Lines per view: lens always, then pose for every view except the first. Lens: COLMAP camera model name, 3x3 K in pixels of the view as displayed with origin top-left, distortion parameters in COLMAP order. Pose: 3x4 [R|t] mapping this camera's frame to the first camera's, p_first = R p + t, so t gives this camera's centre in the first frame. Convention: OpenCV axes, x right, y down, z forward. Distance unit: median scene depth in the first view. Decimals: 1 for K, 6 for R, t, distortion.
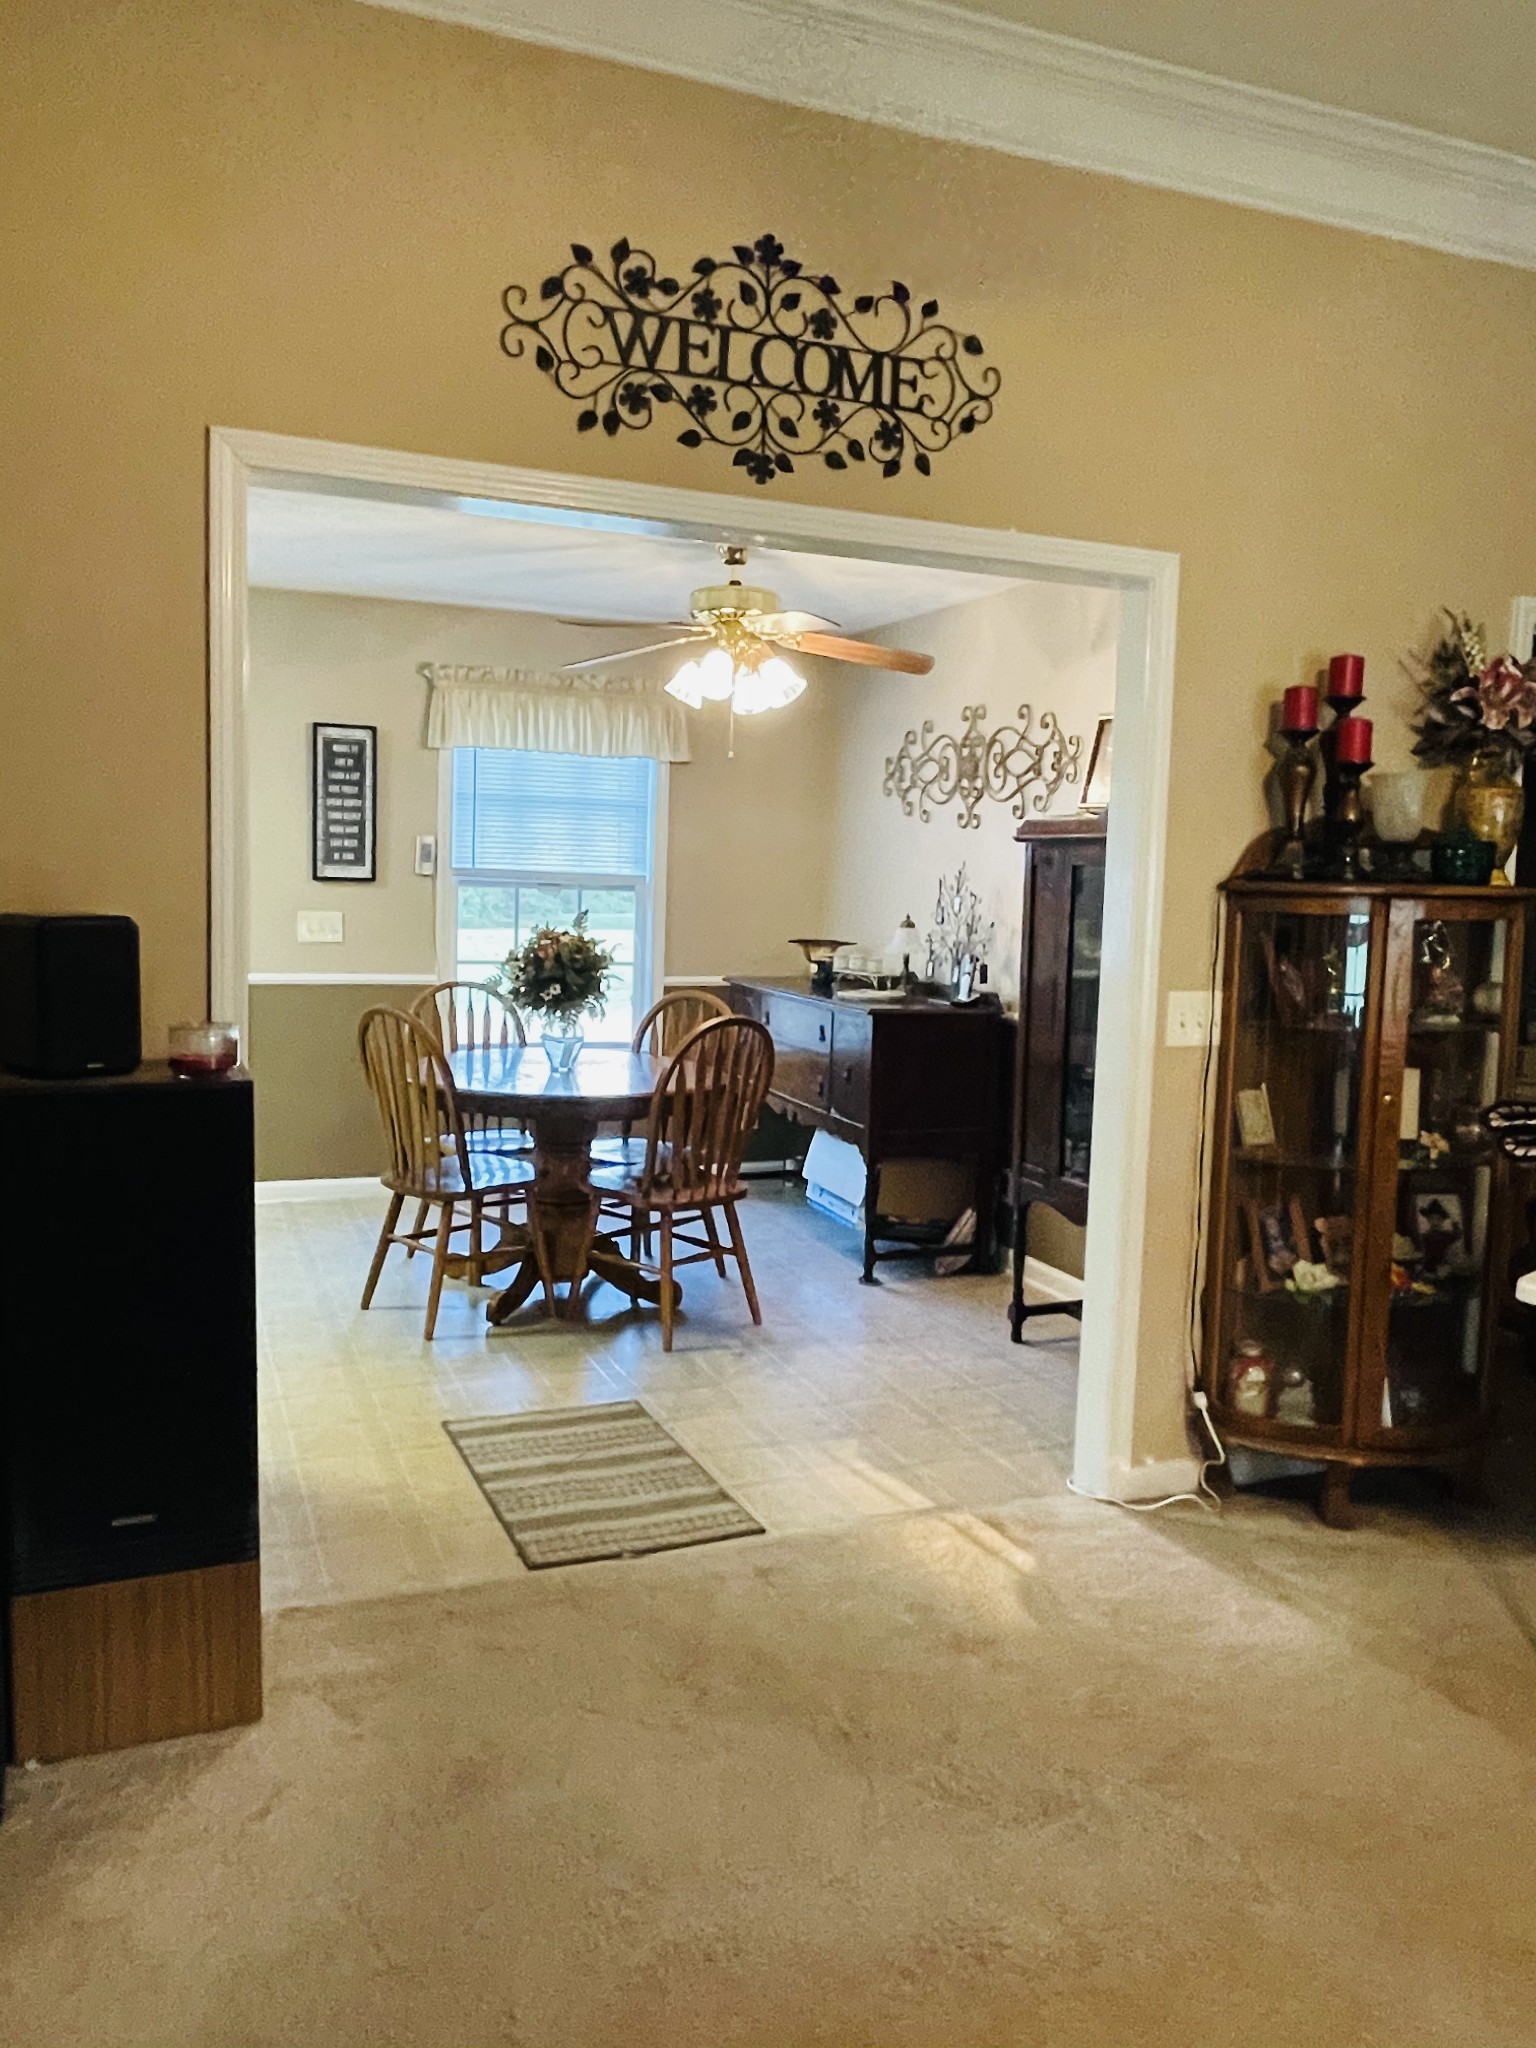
lens RADIAL K [[1530.9, 0, 764.8], [0, 1530.9, 1018.4], [0, 0, 1]] dist [-0.002373, 0.000109]
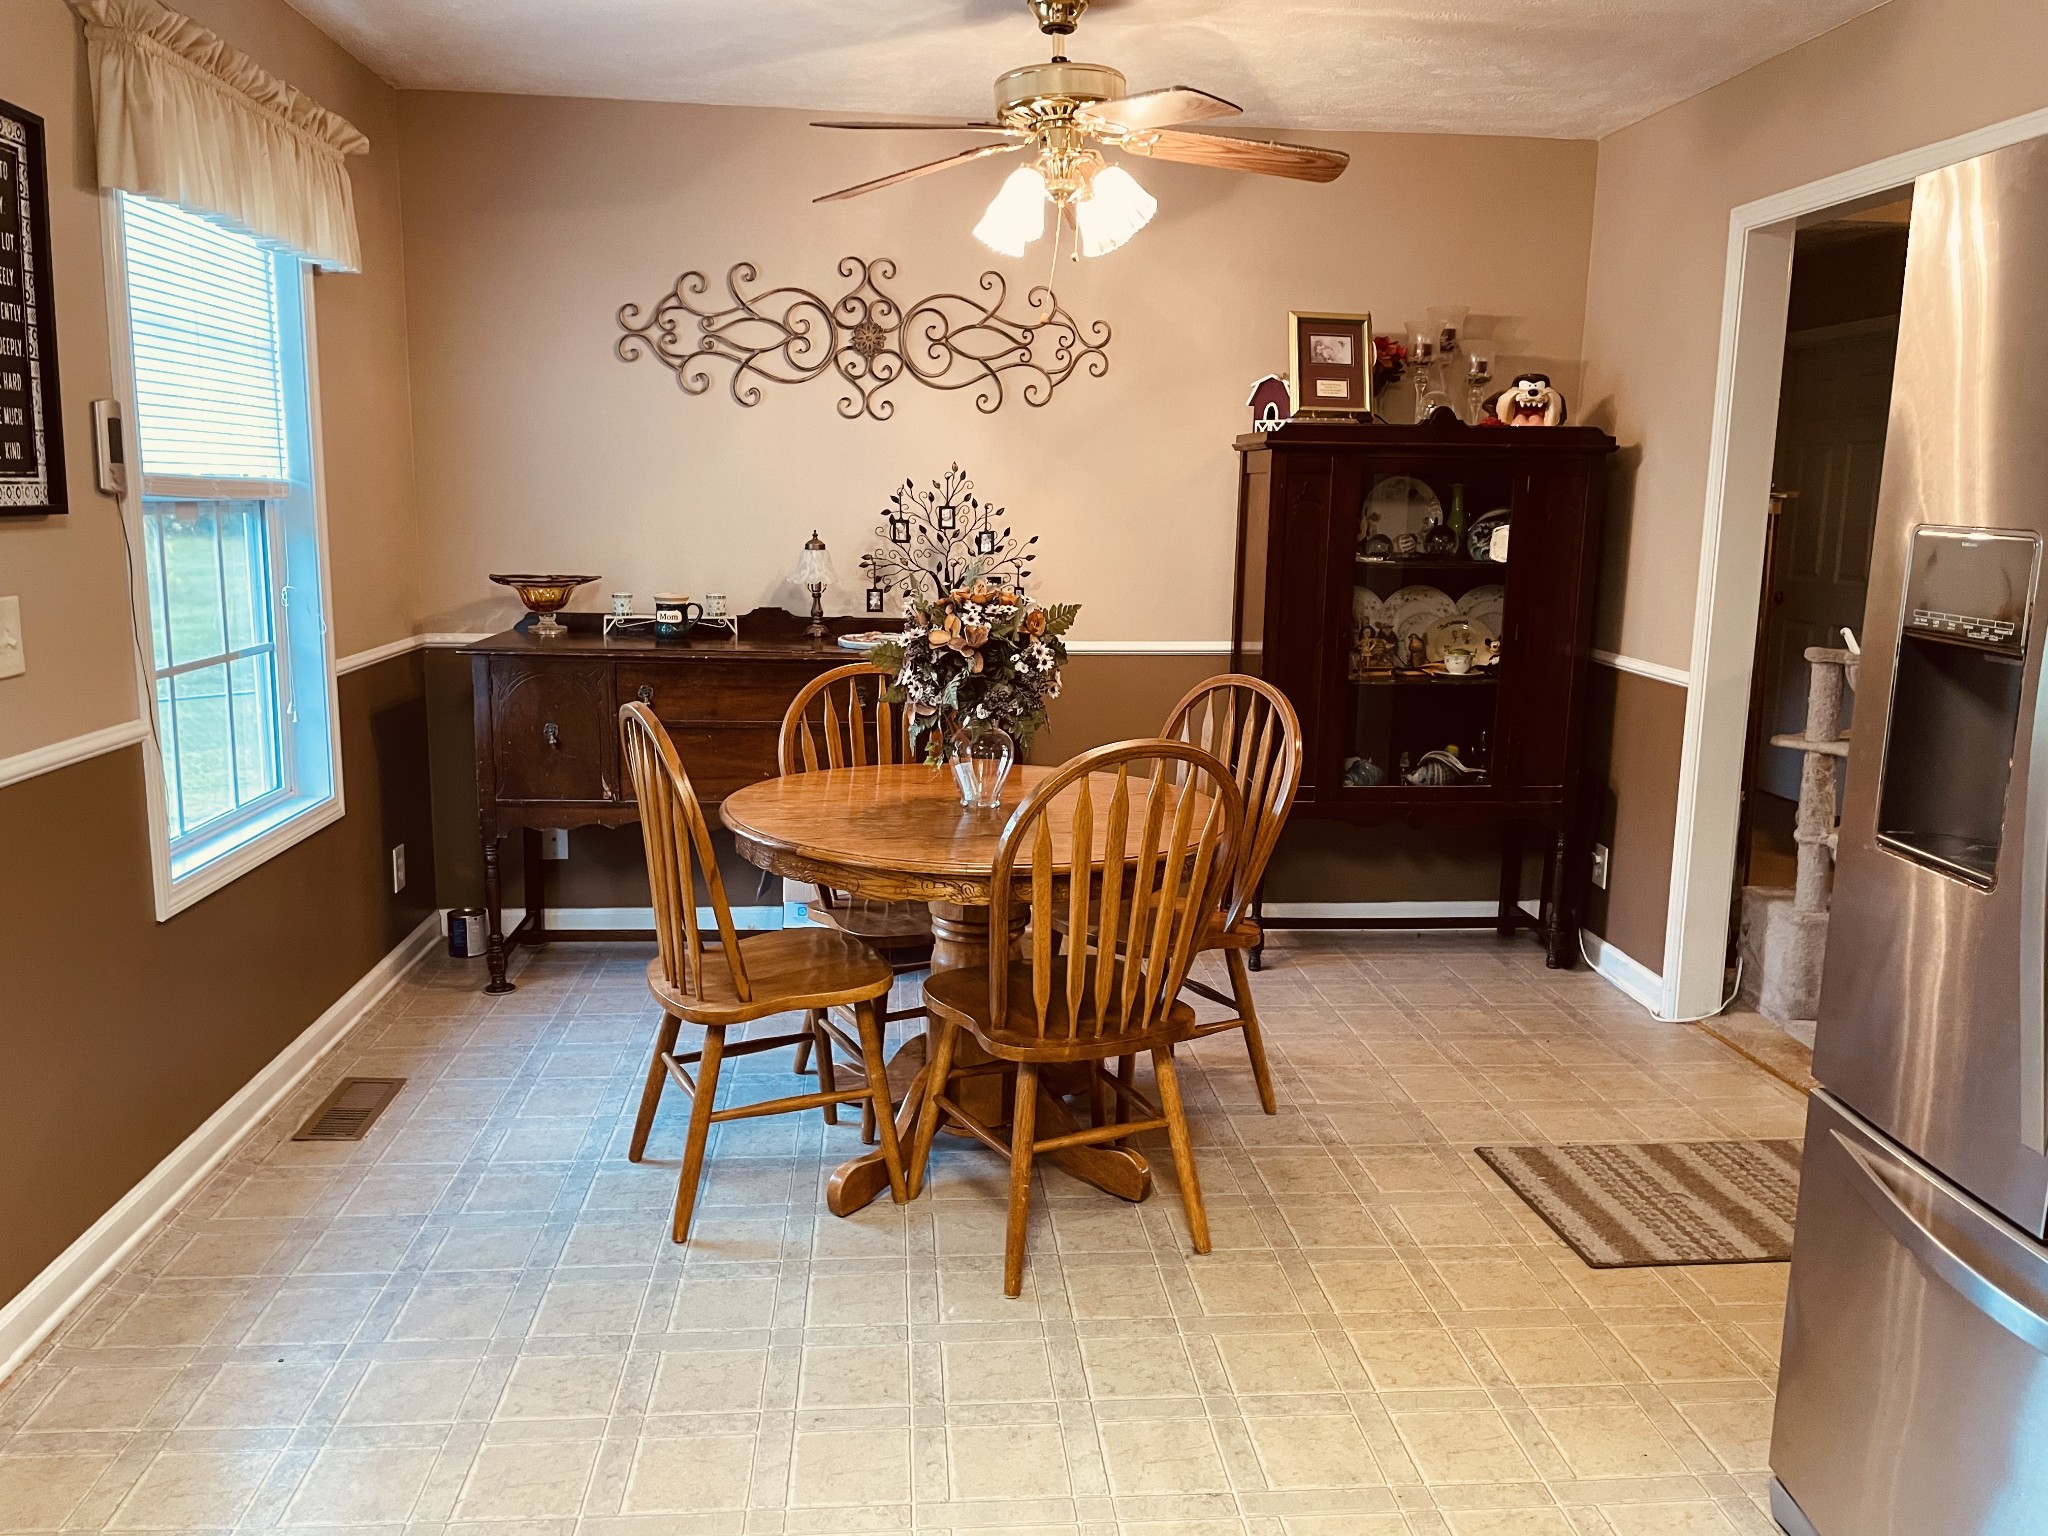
lens RADIAL K [[1547.6, 0, 1016.7], [0, 1547.6, 751.3], [0, 0, 1]] dist [0.102838, -0.142726]
pose [[0.292427, -0.183348, 0.938547, -0.626106], [0.083352, 0.982600, 0.165983, -0.081123], [-0.952648, 0.029692, 0.302621, 0.679188]]
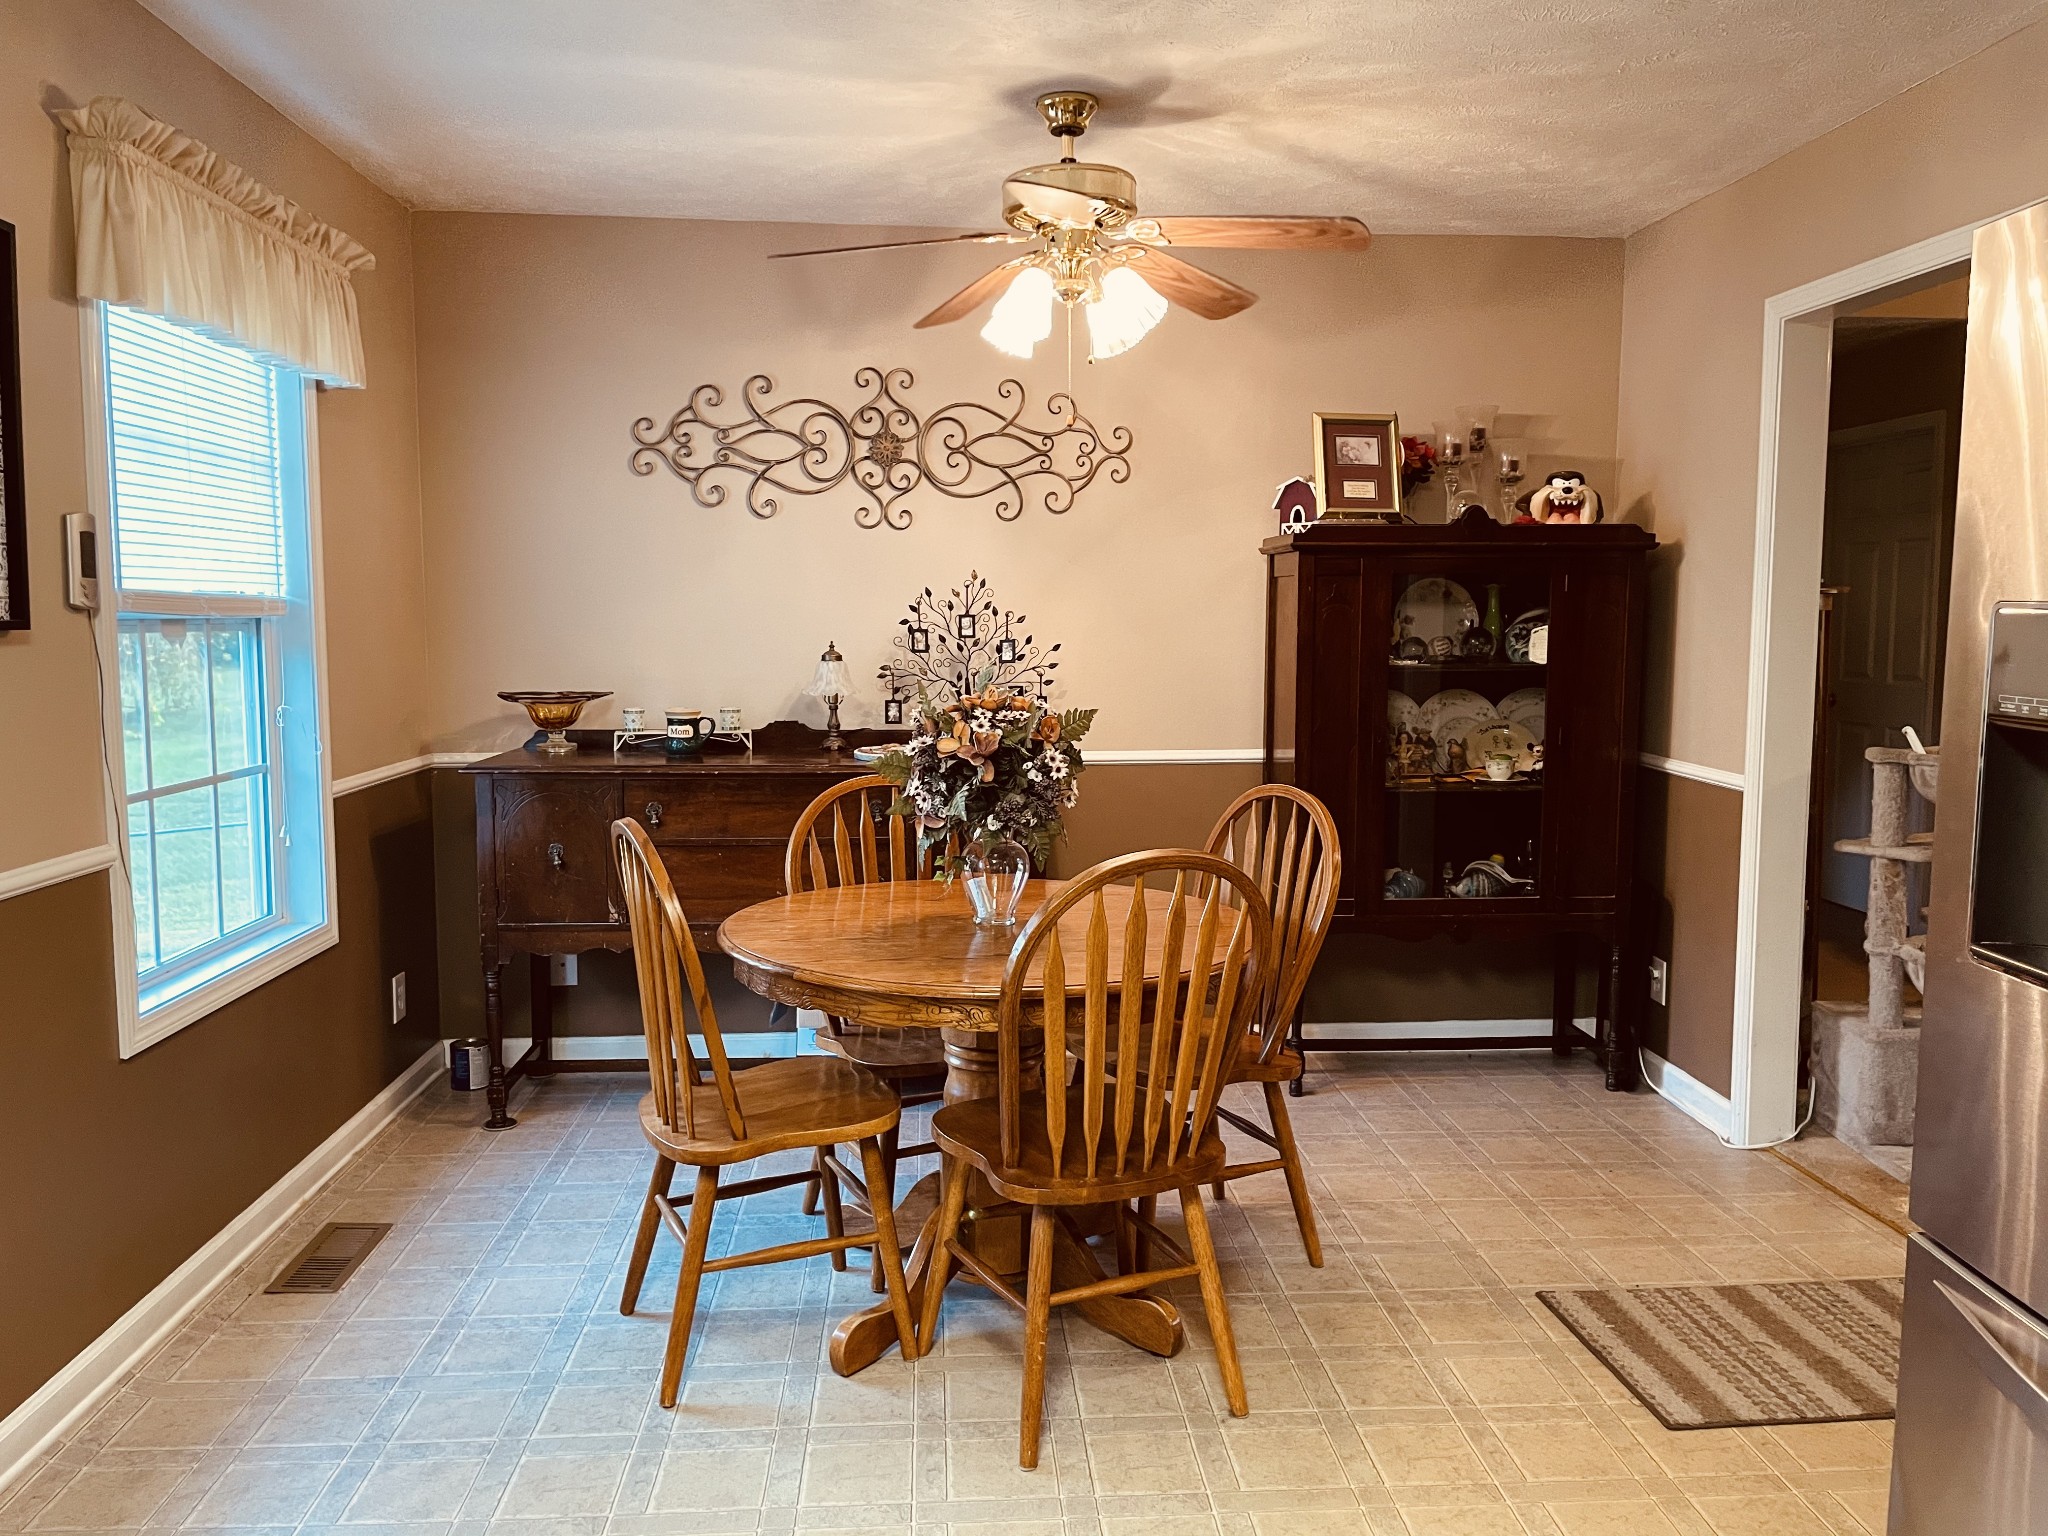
lens RADIAL K [[1546.4, 0, 1032.4], [0, 1546.4, 756.1], [0, 0, 1]] dist [0.096977, -0.129977]
pose [[0.307919, -0.119265, 0.943908, -0.596064], [0.098694, 0.990763, 0.092990, -0.074378], [-0.946280, 0.064525, 0.316846, 0.678621]]
